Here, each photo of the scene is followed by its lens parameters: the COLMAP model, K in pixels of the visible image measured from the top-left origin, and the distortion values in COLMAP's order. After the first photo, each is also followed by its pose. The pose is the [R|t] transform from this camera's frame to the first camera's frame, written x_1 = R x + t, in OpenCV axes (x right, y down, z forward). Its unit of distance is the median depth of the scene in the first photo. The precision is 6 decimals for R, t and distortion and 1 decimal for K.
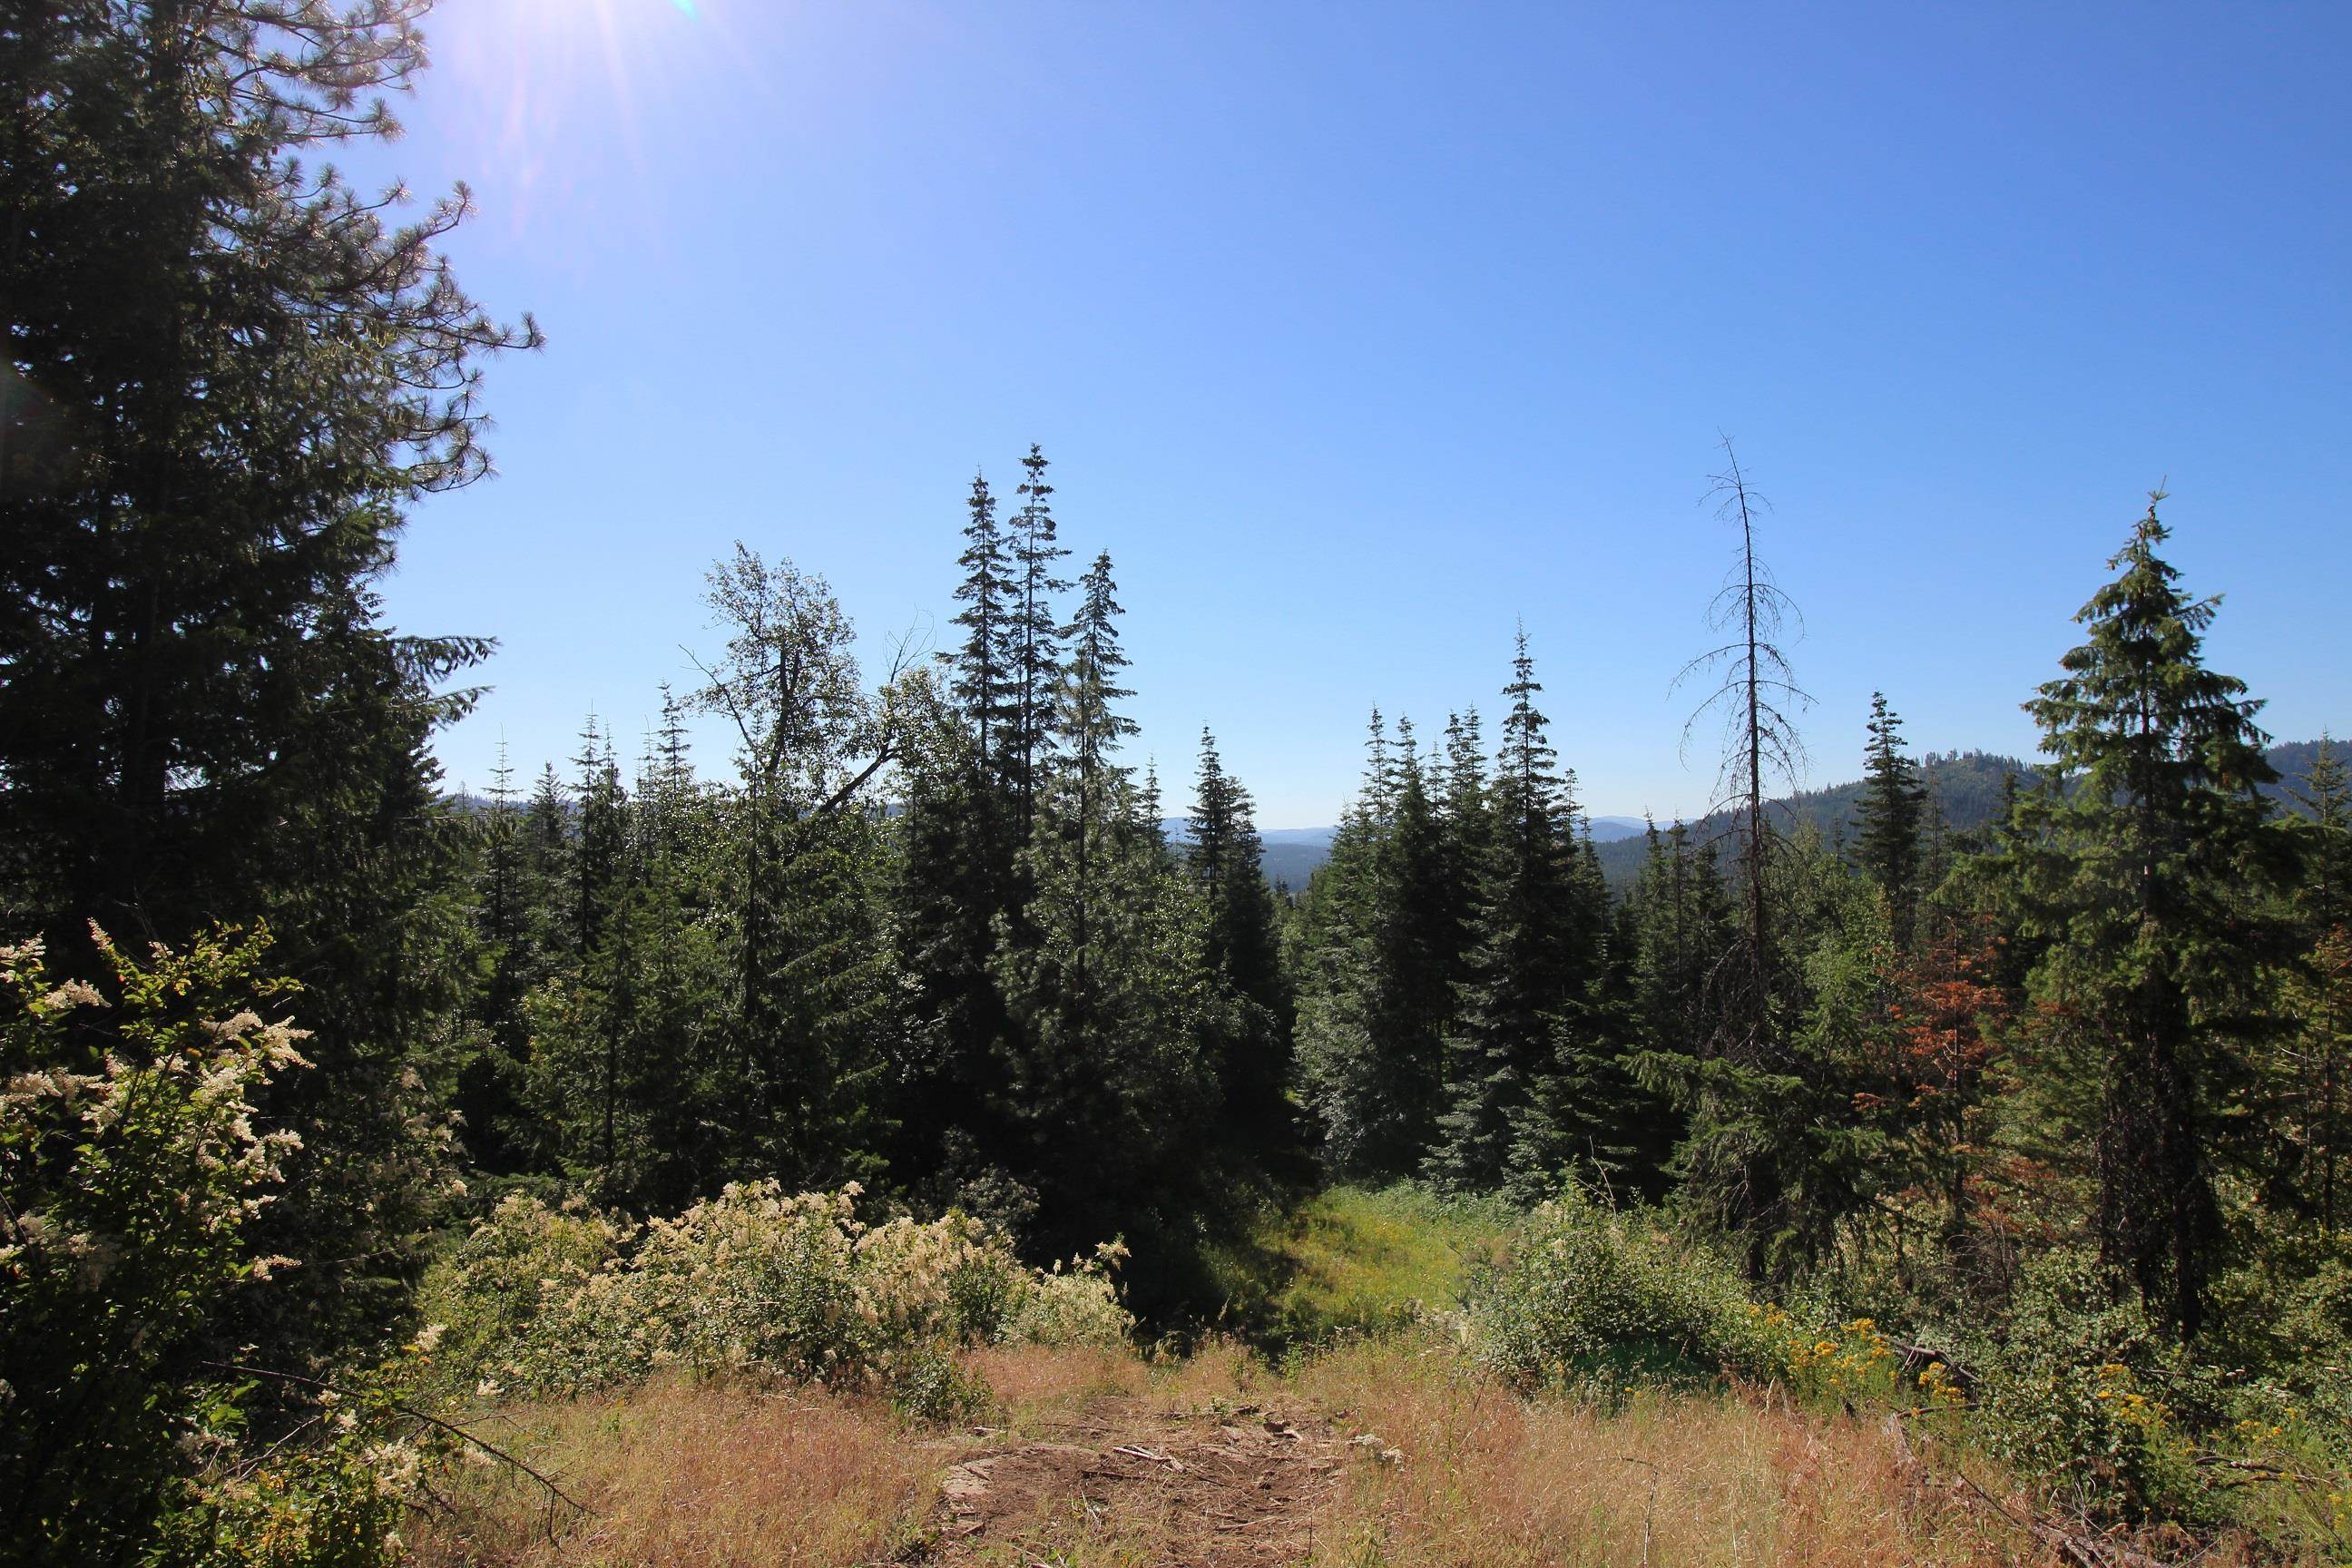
lens RADIAL K [[1394.0, 0, 1177.1], [0, 1394.0, 773.6], [0, 0, 1]] dist [0.003687, -0.013662]
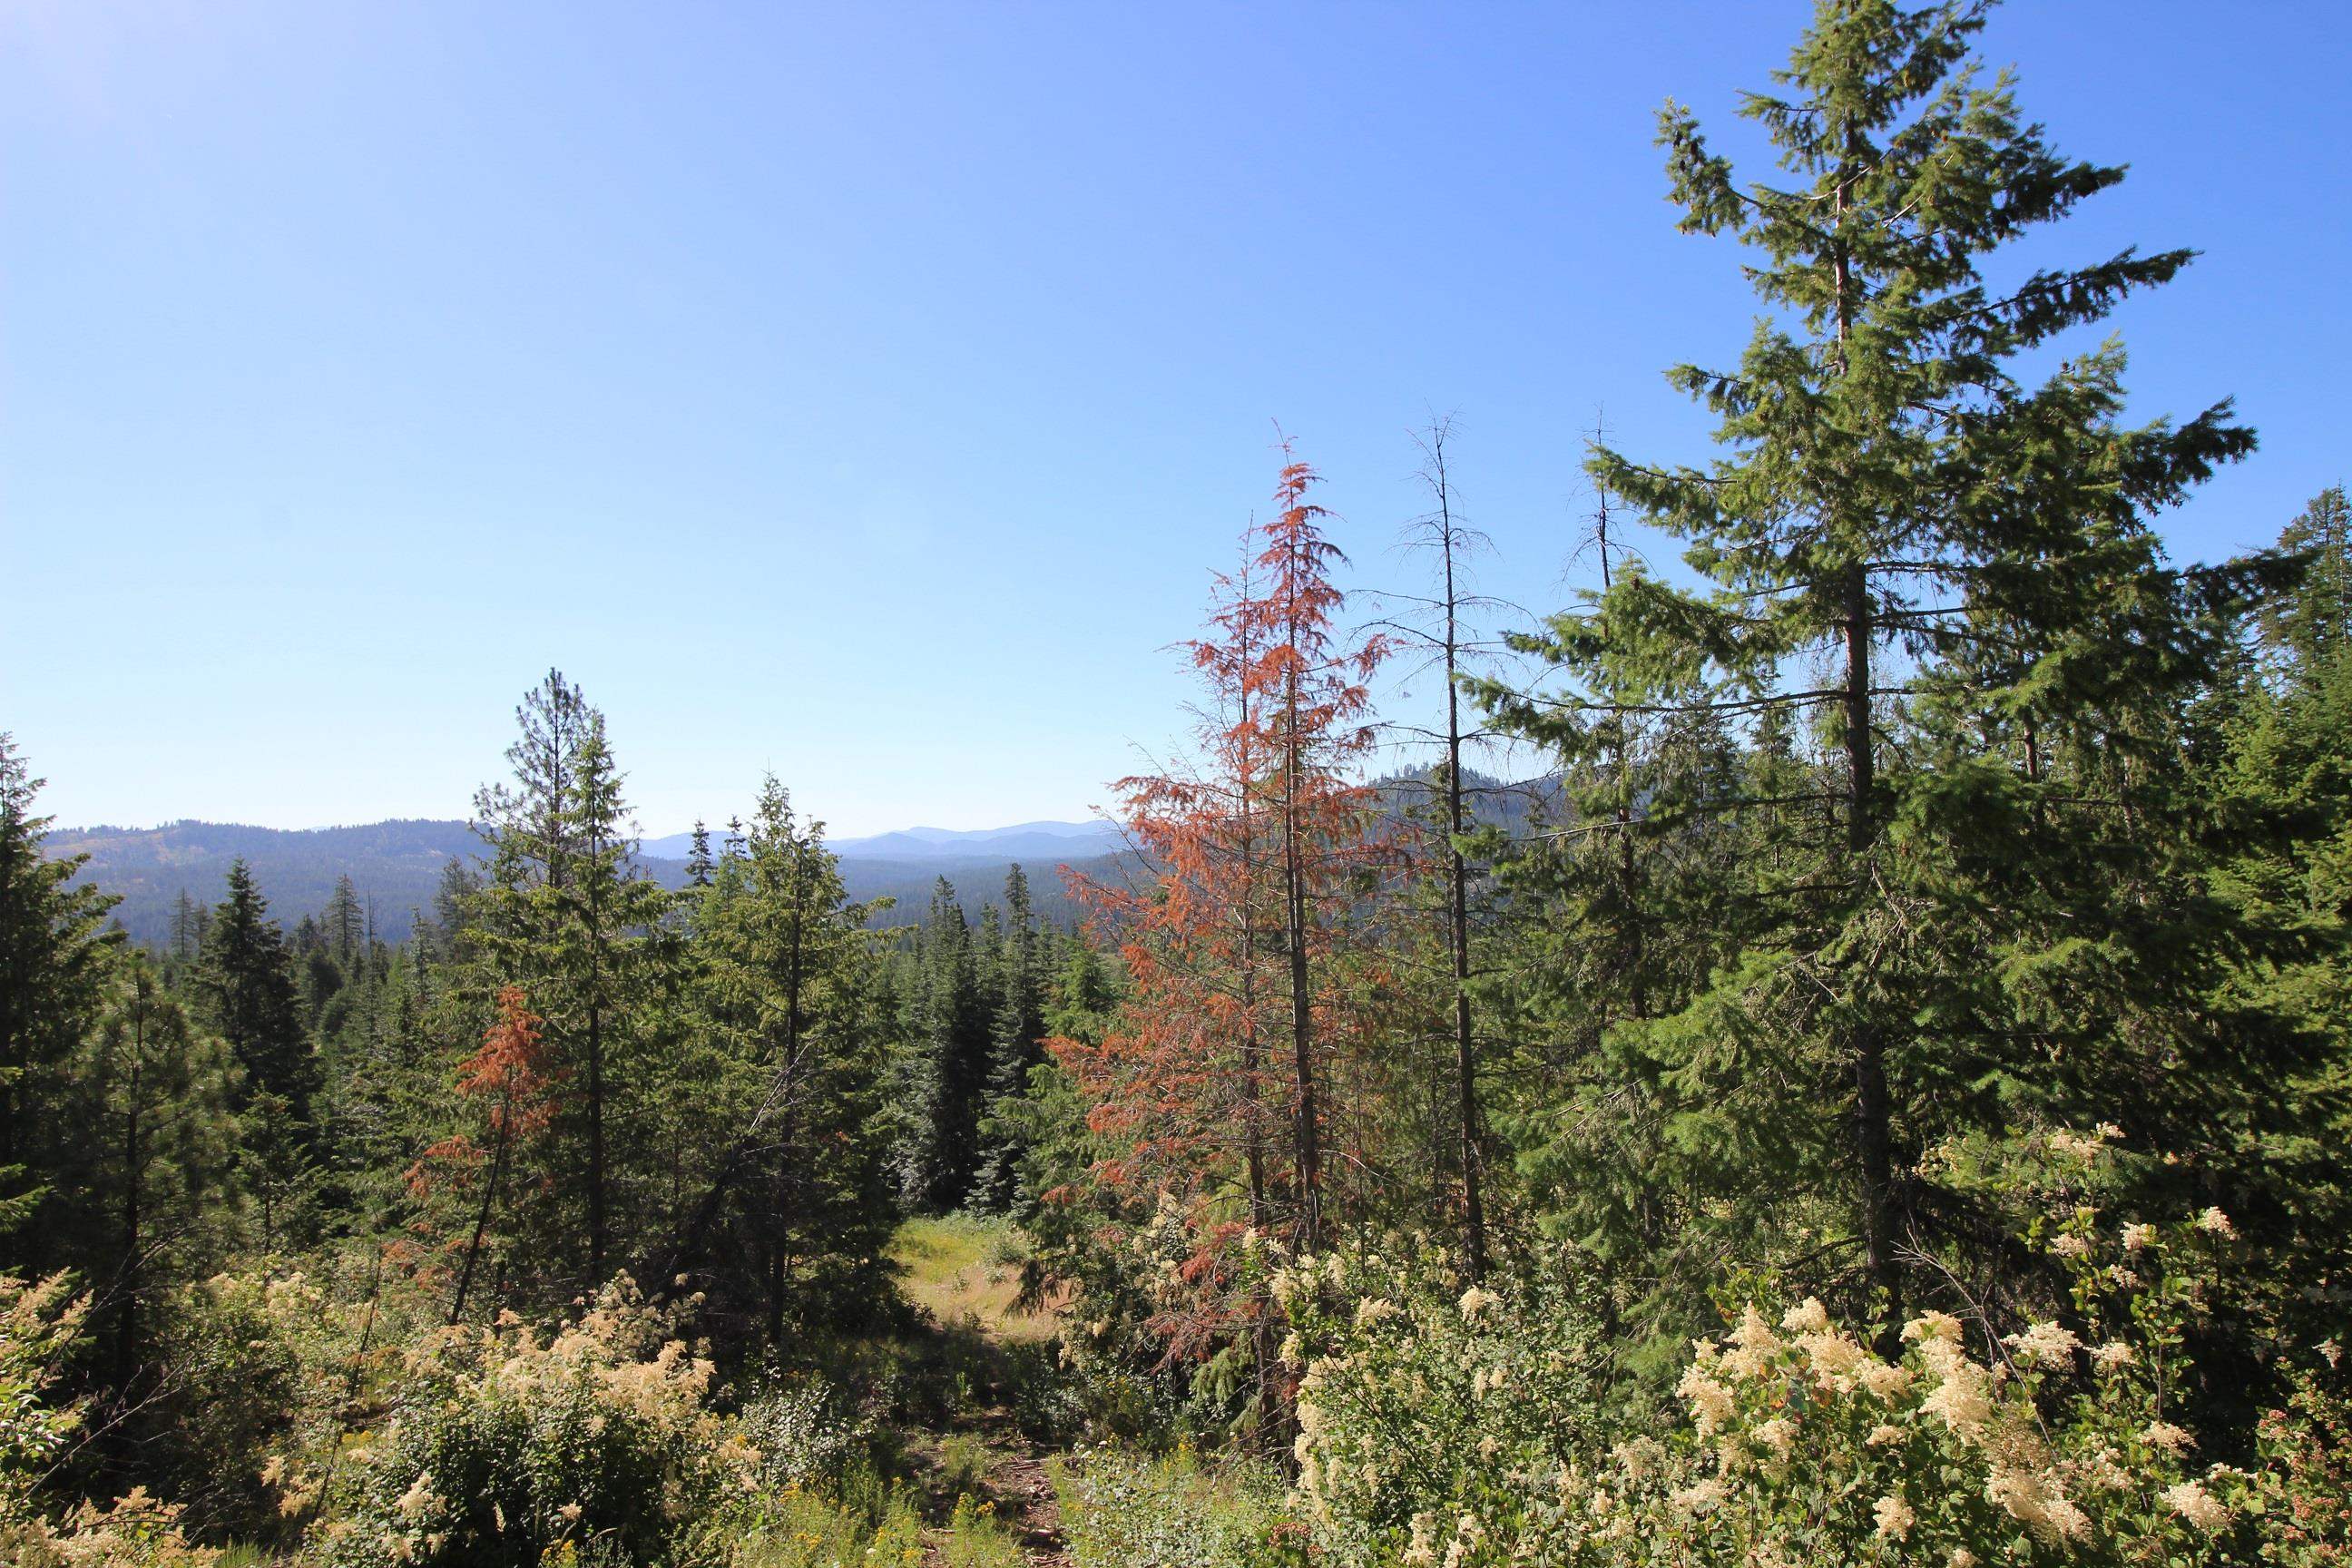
lens RADIAL K [[1394.0, 0, 1199.2], [0, 1394.0, 765.8], [0, 0, 1]] dist [0.003687, -0.013662]
pose [[0.941257, -0.007120, 0.337617, -0.258475], [0.009975, 0.999928, -0.006721, -0.483614], [-0.337545, 0.009694, 0.941260, -1.434940]]
